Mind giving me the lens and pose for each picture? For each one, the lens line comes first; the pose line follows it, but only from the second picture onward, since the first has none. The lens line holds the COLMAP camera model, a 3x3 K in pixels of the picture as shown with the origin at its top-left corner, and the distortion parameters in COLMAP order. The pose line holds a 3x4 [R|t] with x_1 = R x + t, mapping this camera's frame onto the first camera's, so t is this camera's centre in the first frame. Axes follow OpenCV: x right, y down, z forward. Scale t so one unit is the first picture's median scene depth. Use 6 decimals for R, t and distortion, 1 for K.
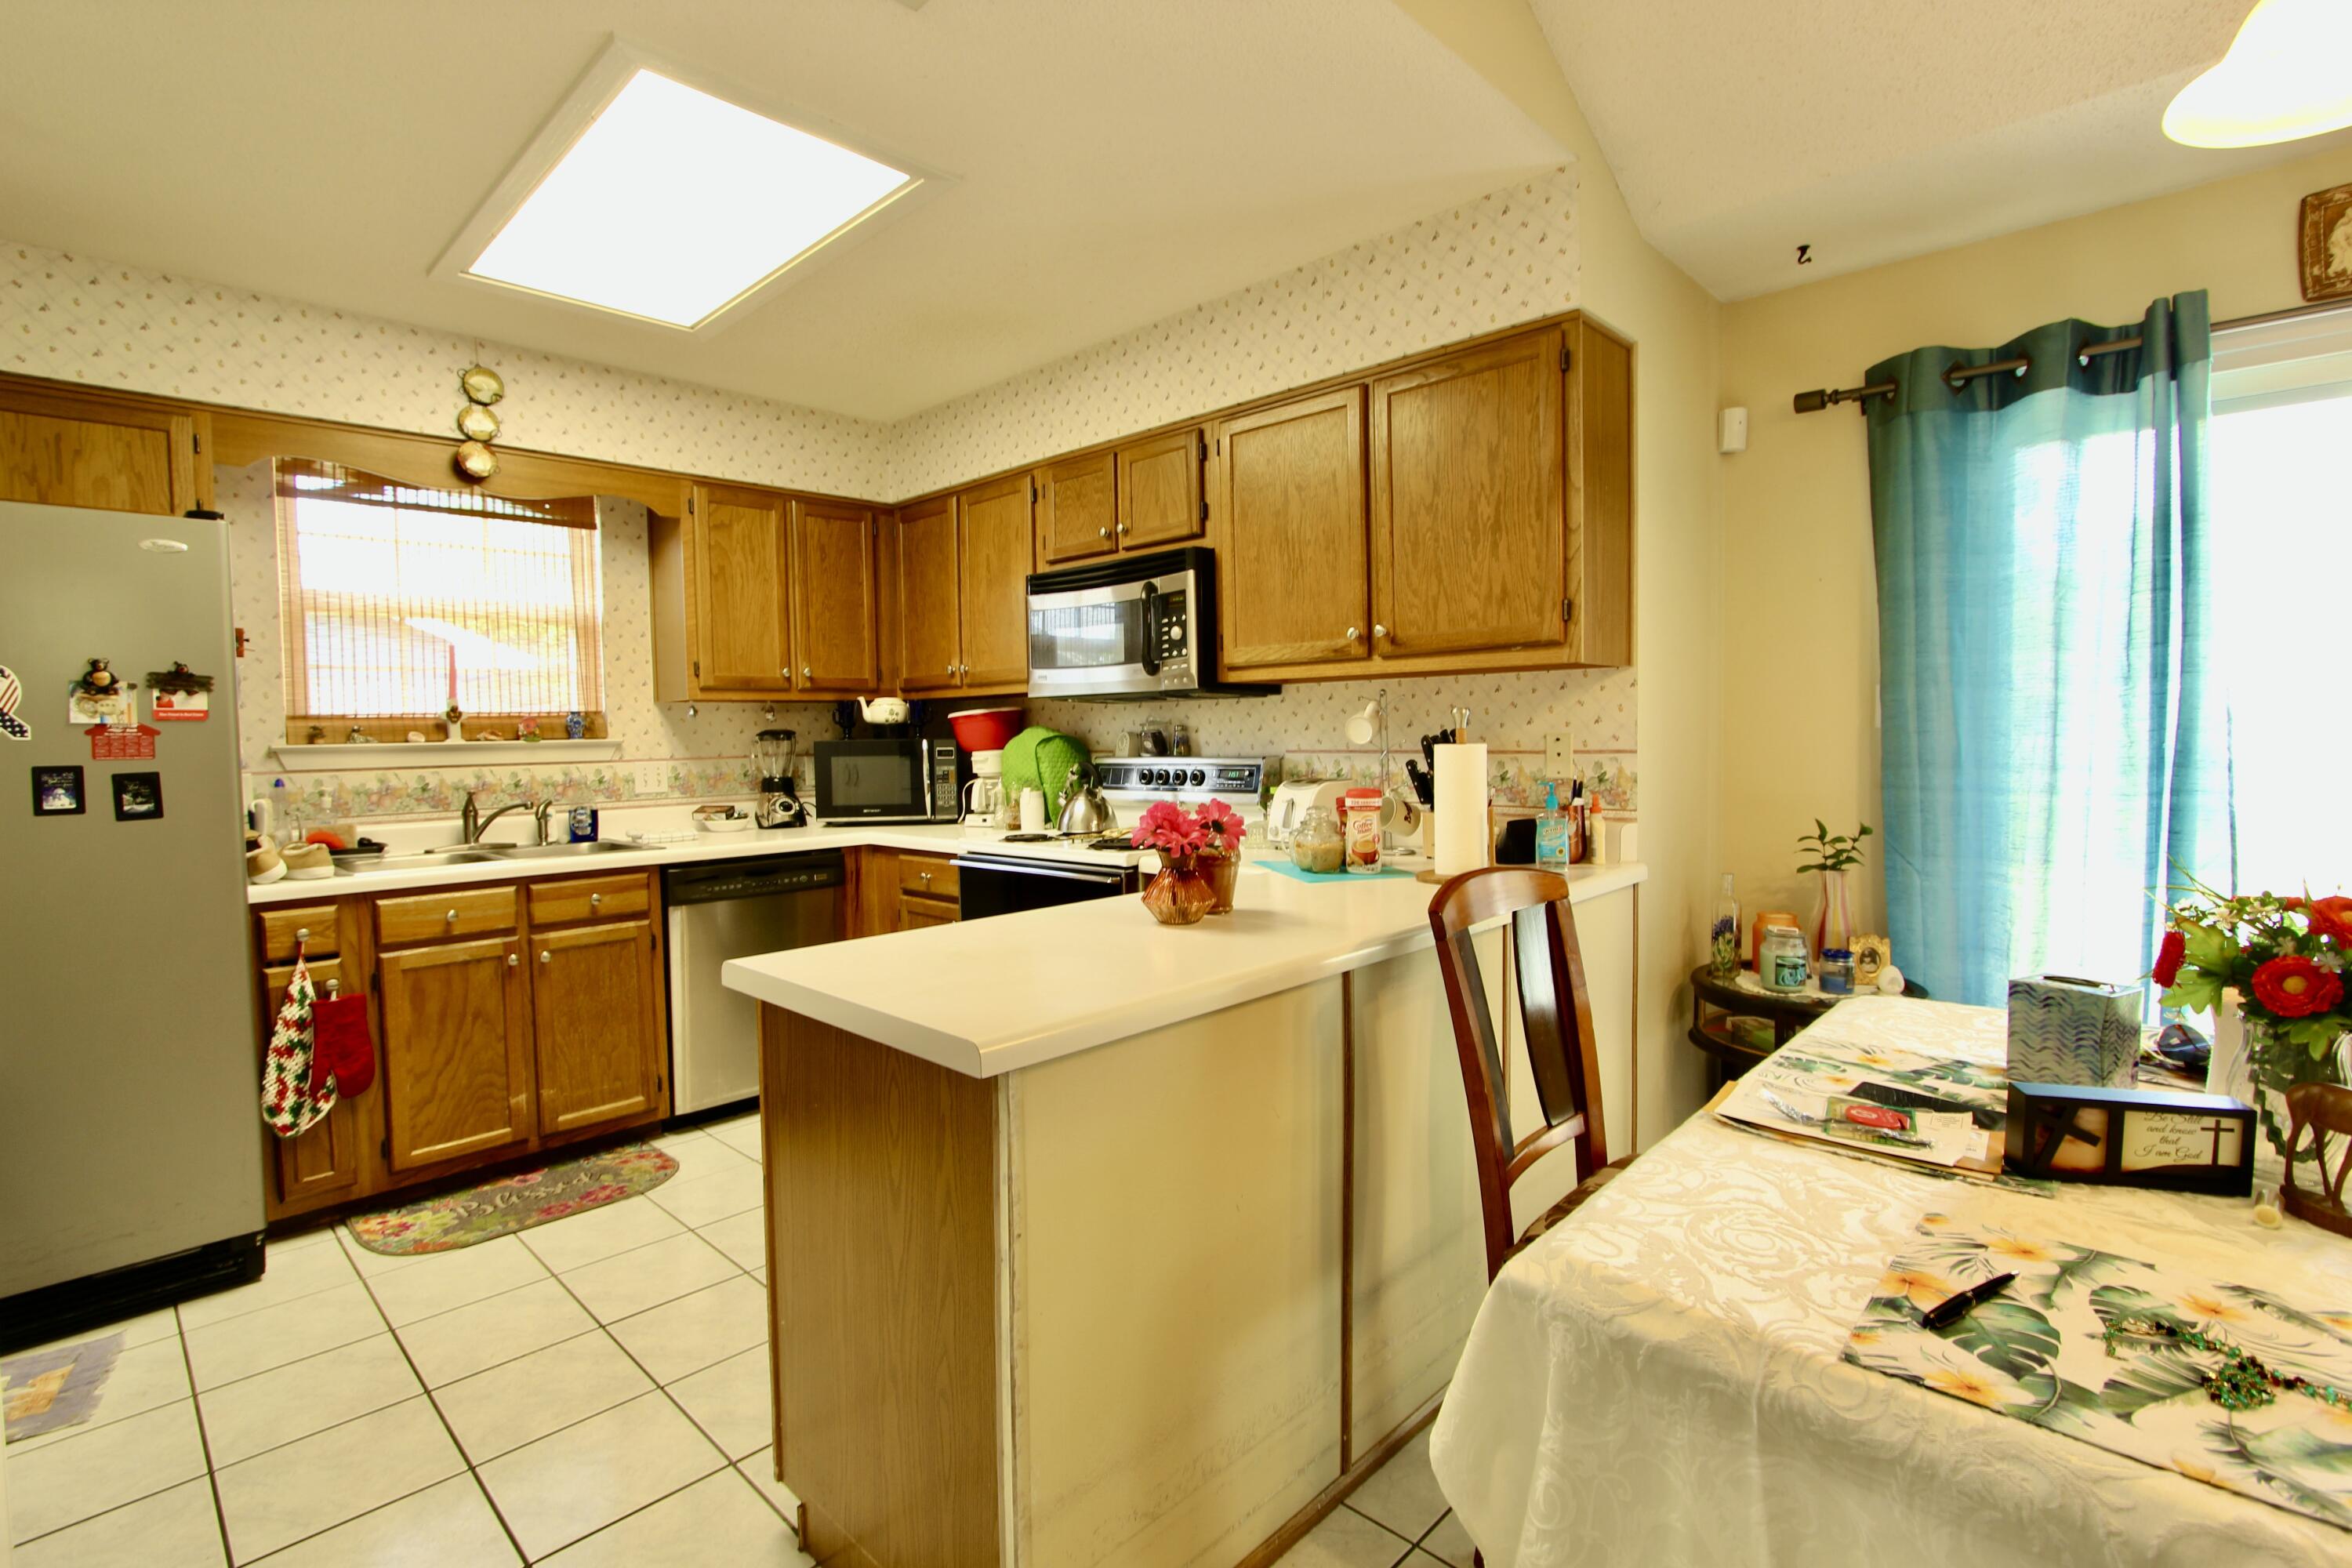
lens RADIAL K [[1080.6, 0, 1176.0], [0, 1080.6, 784.0], [0, 0, 1]] dist [-0.016720, 0.001004]
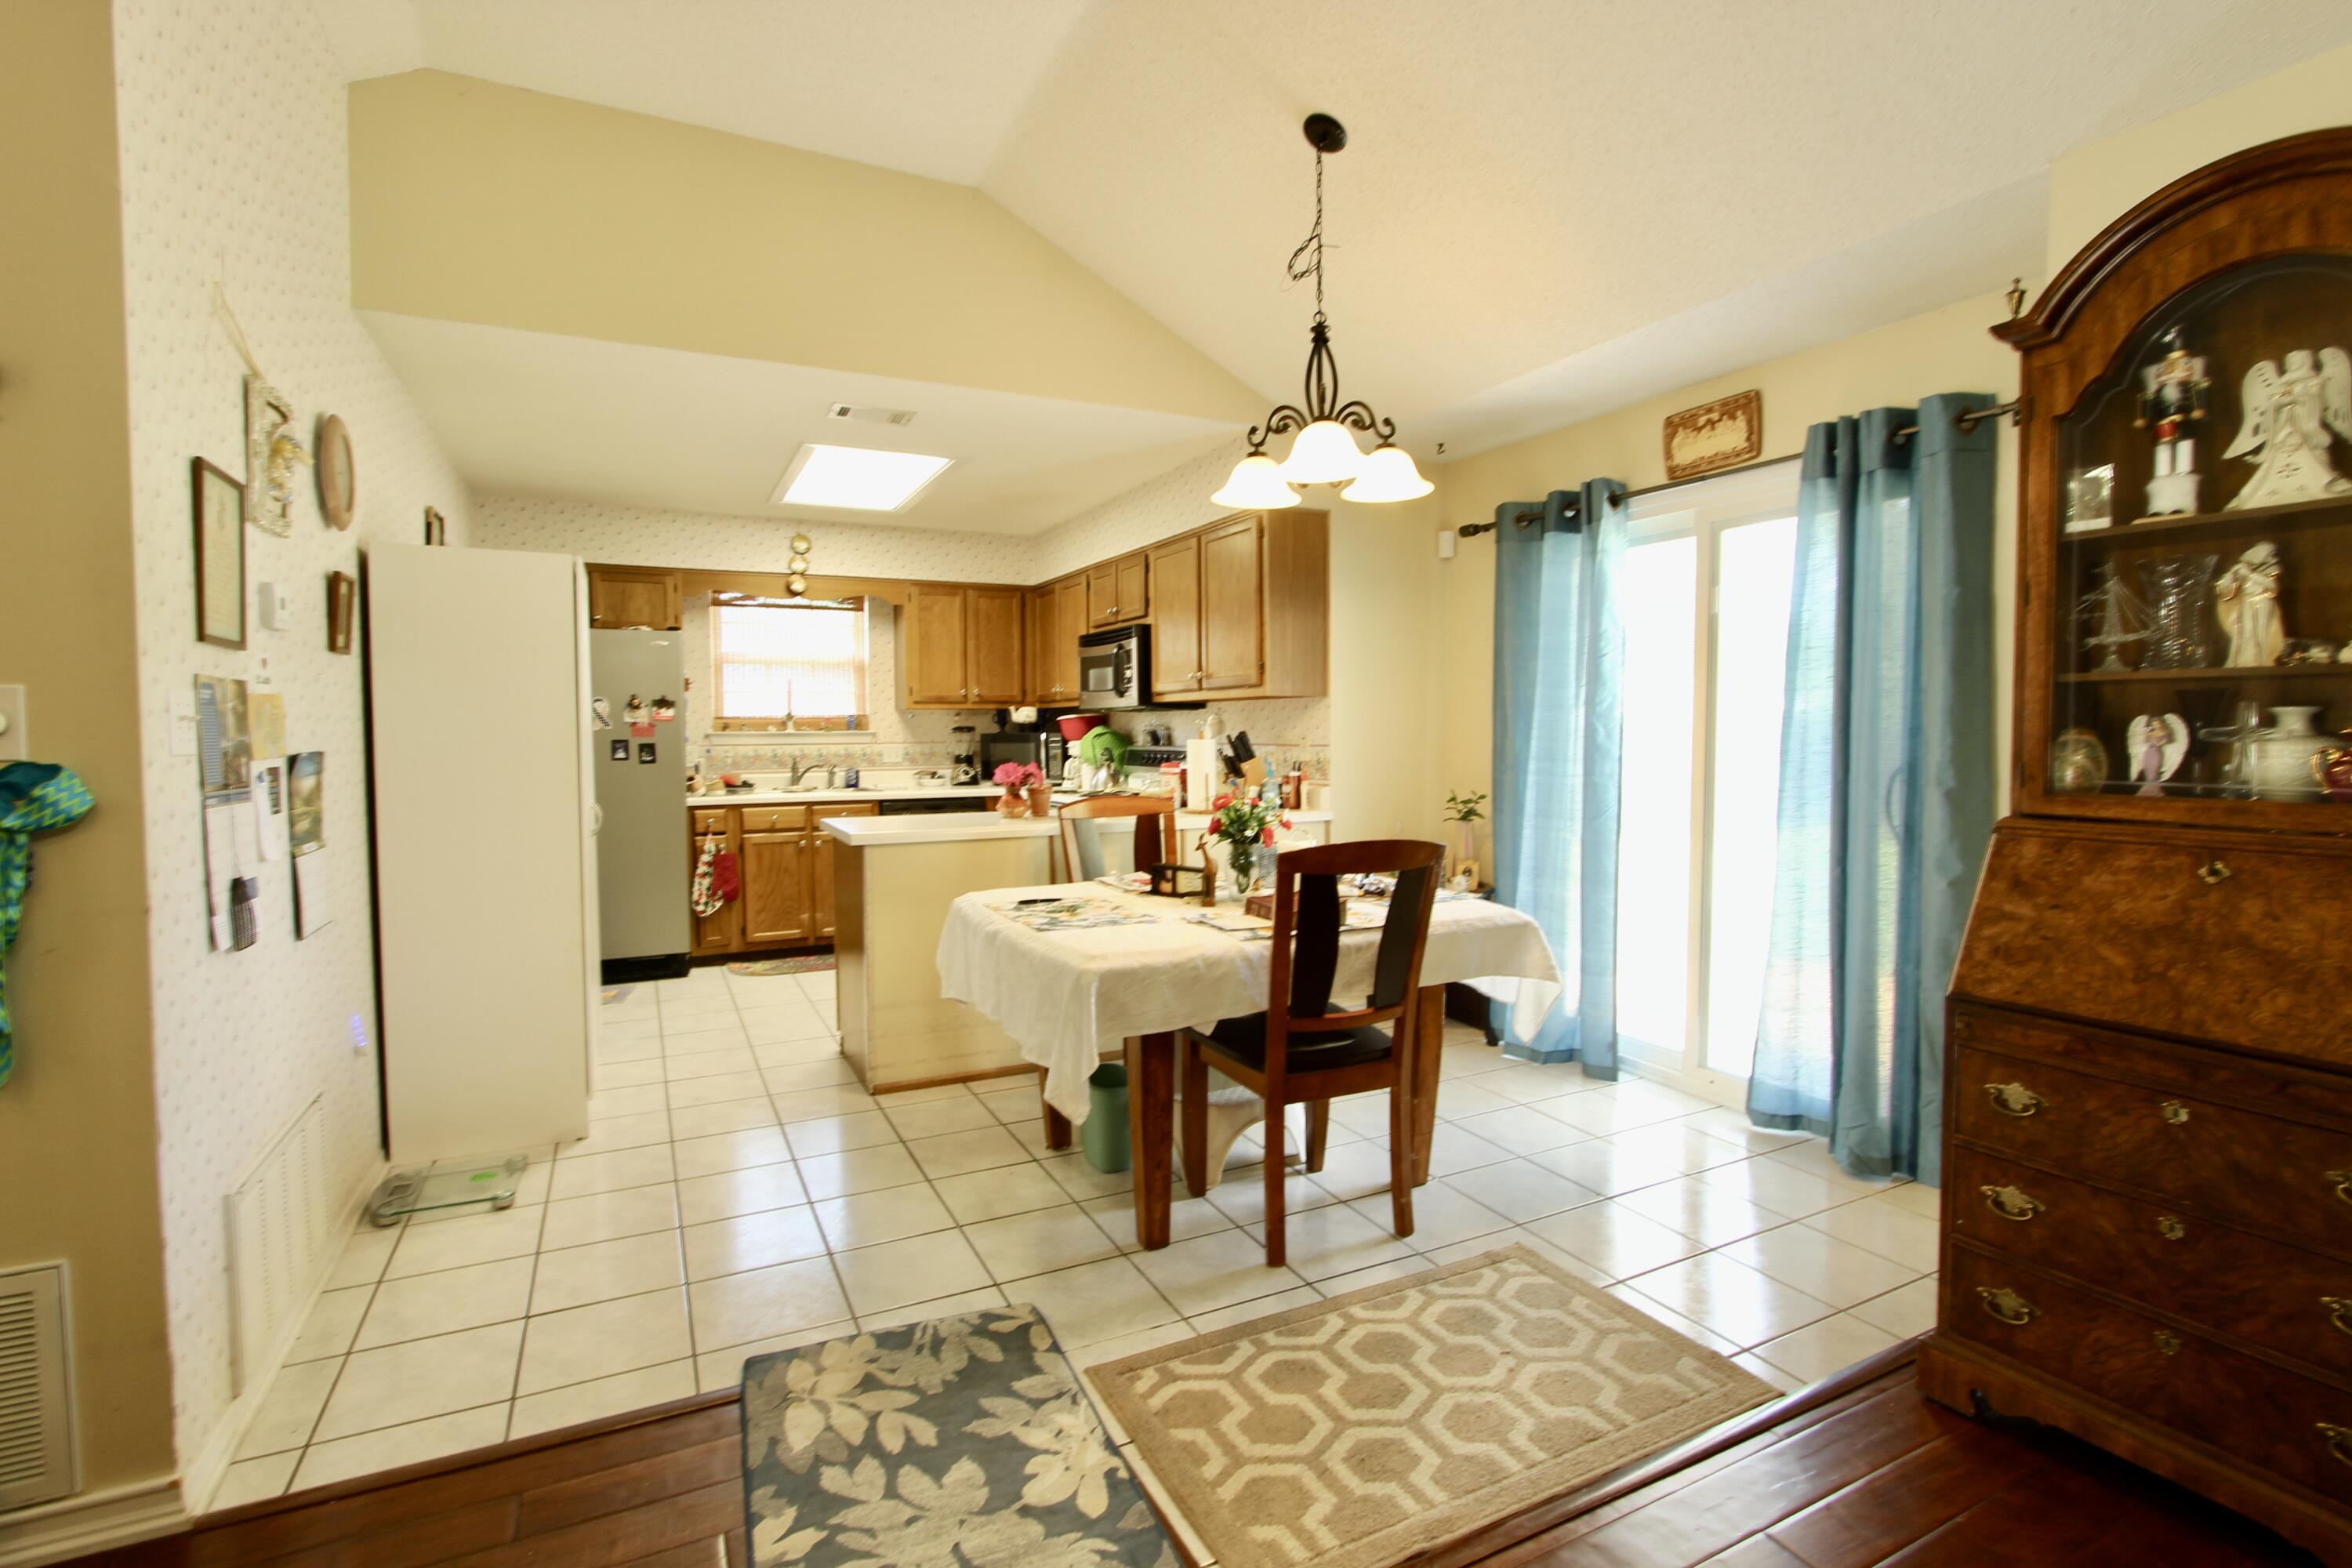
lens RADIAL K [[1080.6, 0, 1176.0], [0, 1080.6, 784.0], [0, 0, 1]] dist [-0.016720, 0.001004]
pose [[0.942736, 0.028280, -0.332340, 0.627715], [-0.026263, 0.999599, 0.010561, 0.016075], [0.332506, -0.001228, 0.943100, -0.583170]]
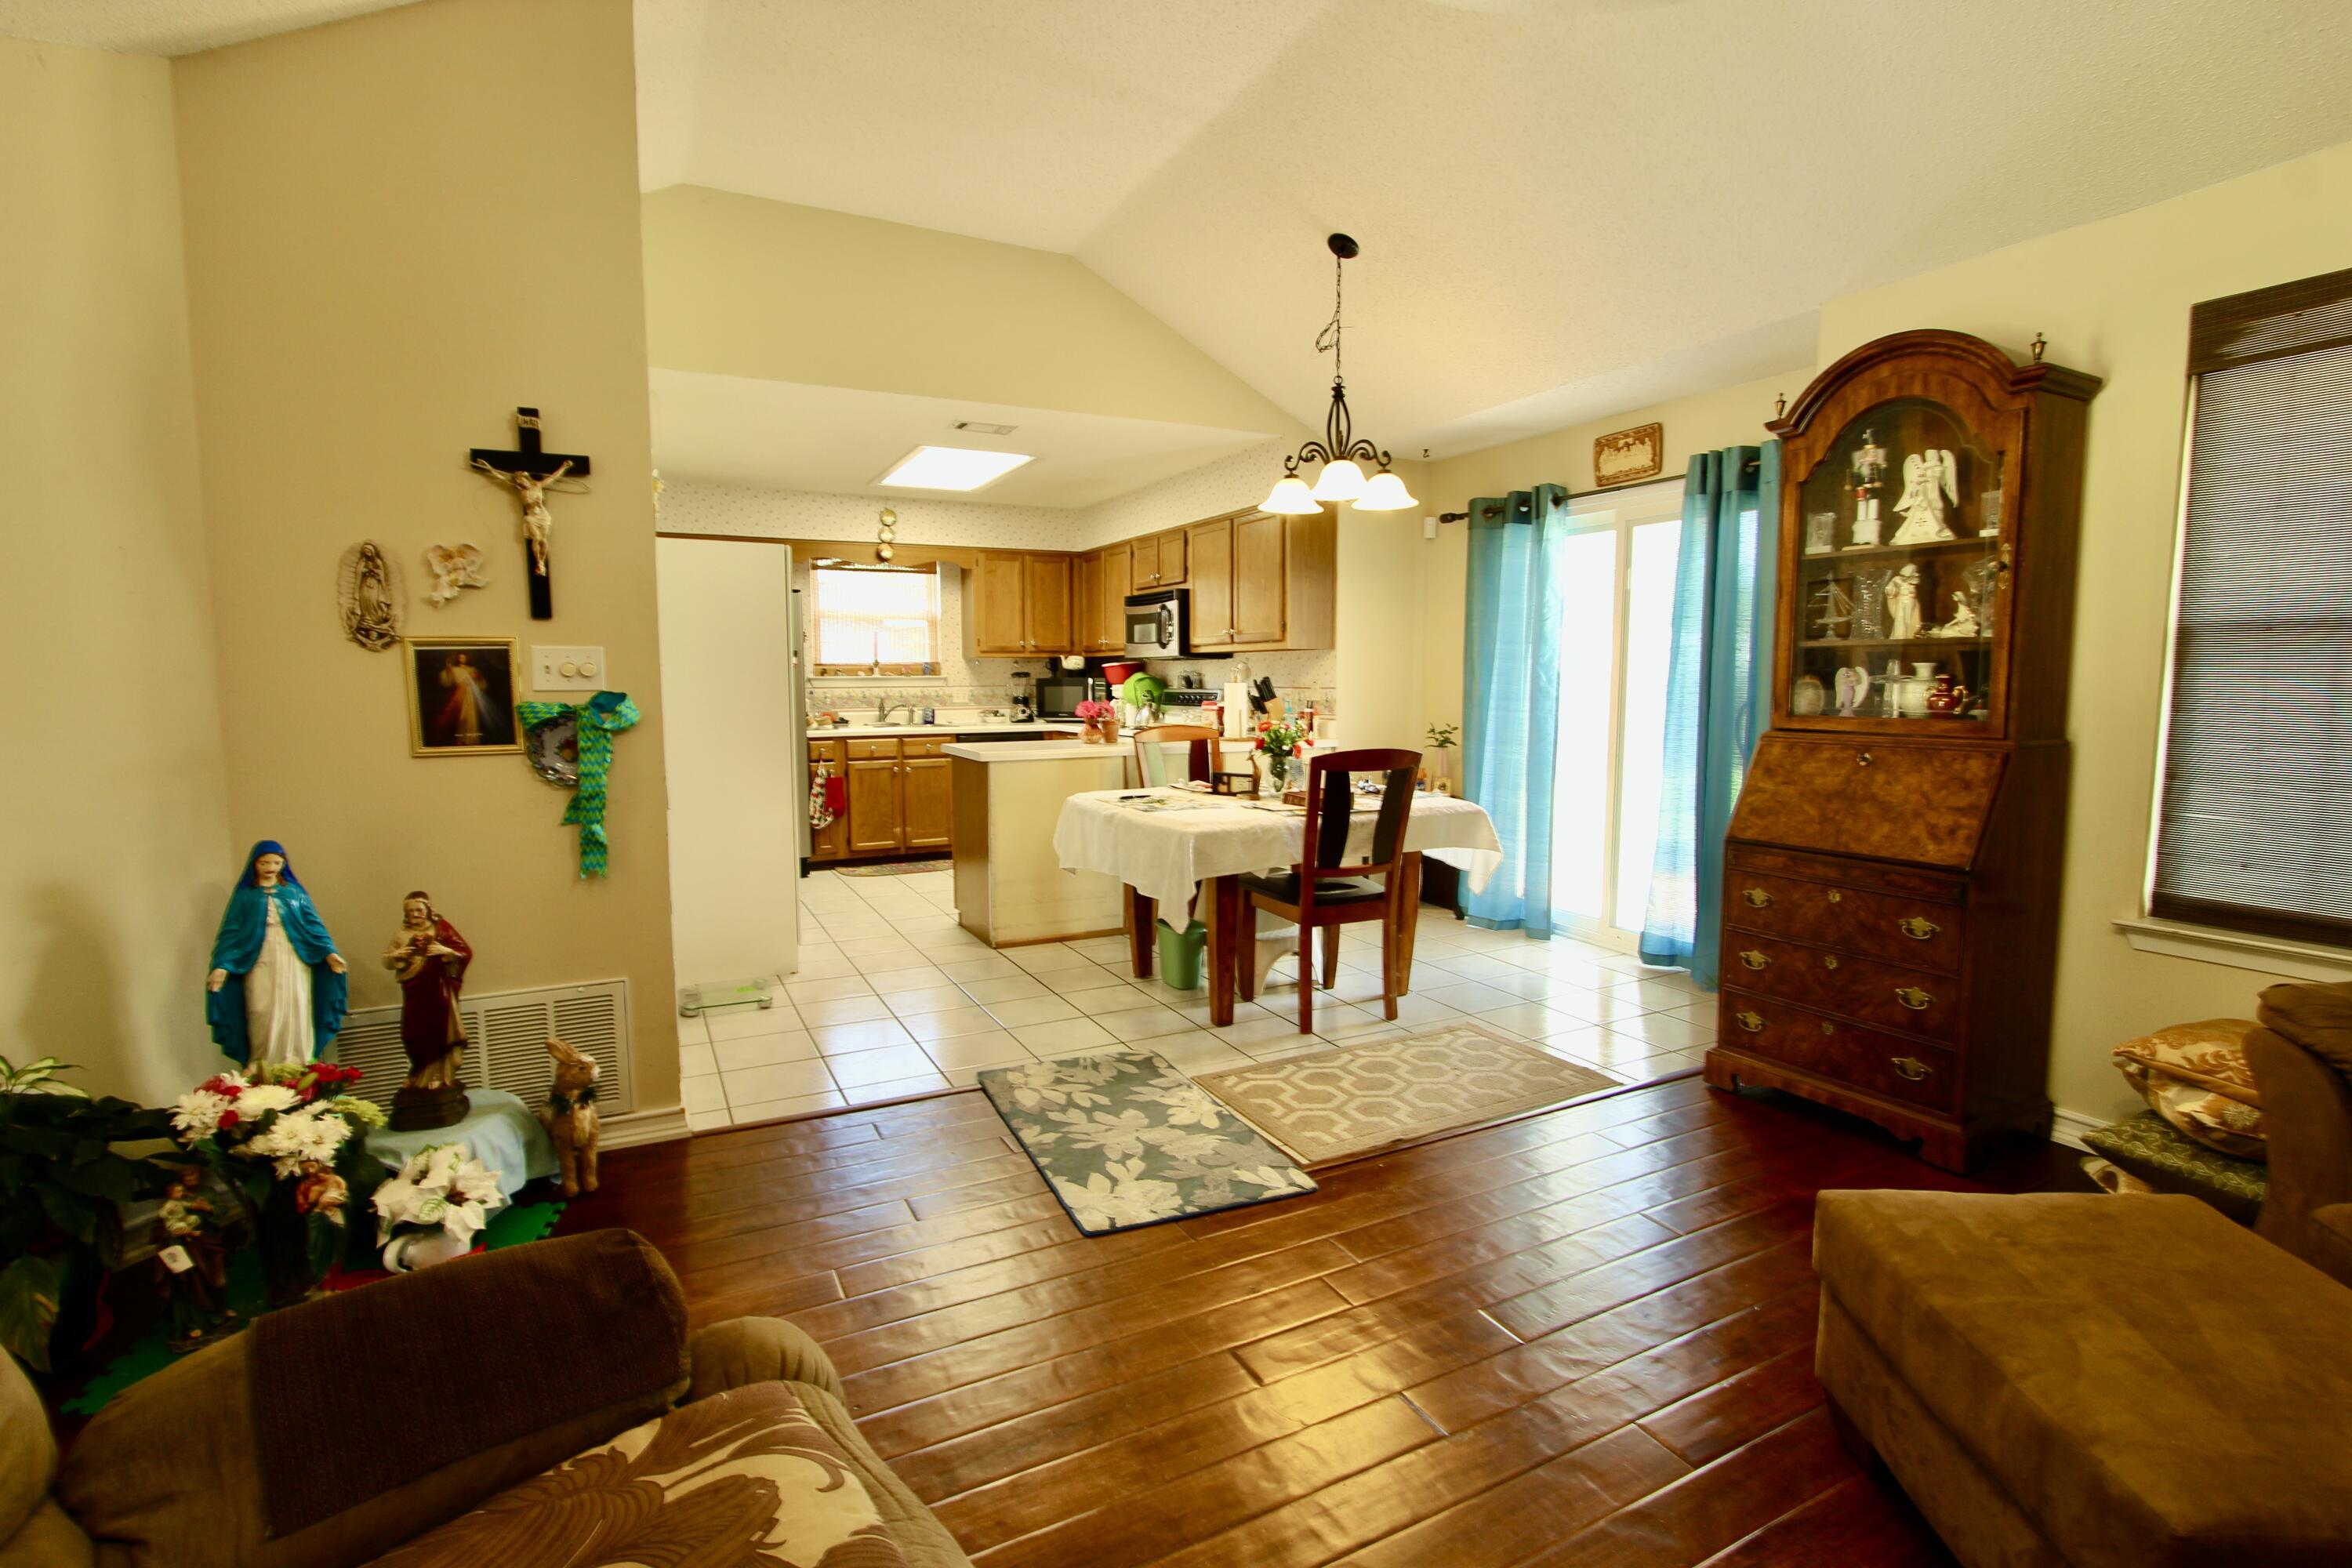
lens RADIAL K [[1080.6, 0, 1176.0], [0, 1080.6, 784.0], [0, 0, 1]] dist [-0.016720, 0.001004]
pose [[0.945778, 0.046004, -0.321541, 0.678821], [-0.028303, 0.997826, 0.059512, 0.035034], [0.323580, -0.047185, 0.945024, -0.972759]]
